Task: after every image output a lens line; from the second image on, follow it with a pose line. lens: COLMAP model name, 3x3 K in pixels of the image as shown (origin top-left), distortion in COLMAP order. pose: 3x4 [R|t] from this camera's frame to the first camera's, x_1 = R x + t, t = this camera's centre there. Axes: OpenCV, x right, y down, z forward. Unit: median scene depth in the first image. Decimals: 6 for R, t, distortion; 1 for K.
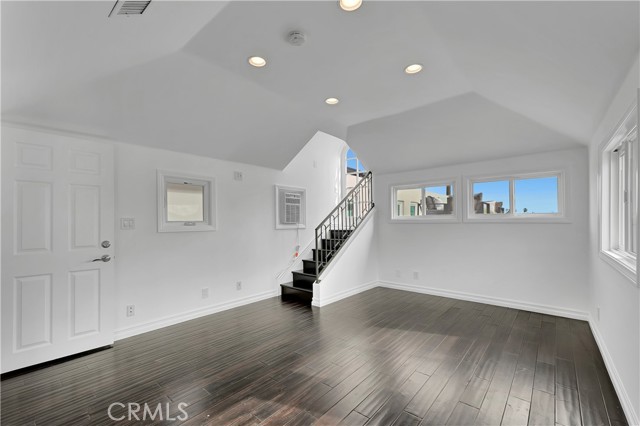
lens RADIAL K [[272.1, 0, 318.6], [0, 272.1, 216.9], [0, 0, 1]] dist [0.005410, -0.000229]
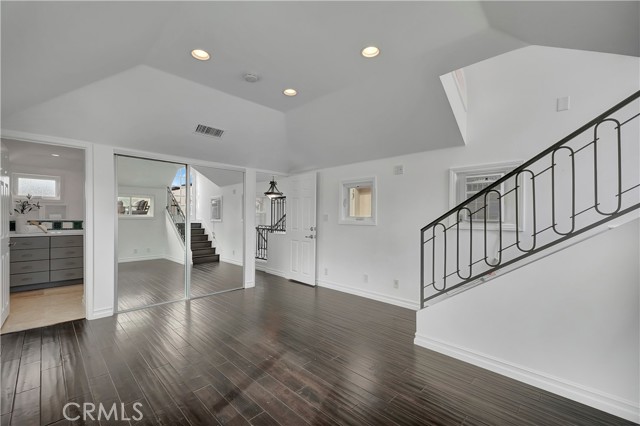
lens RADIAL K [[272.1, 0, 318.6], [0, 272.1, 216.9], [0, 0, 1]] dist [0.005410, -0.000229]
pose [[-0.067709, 0.003611, -0.997699, 0.732028], [0.005503, 0.999980, 0.003246, 0.010862], [0.997690, -0.005271, -0.067728, 0.842766]]
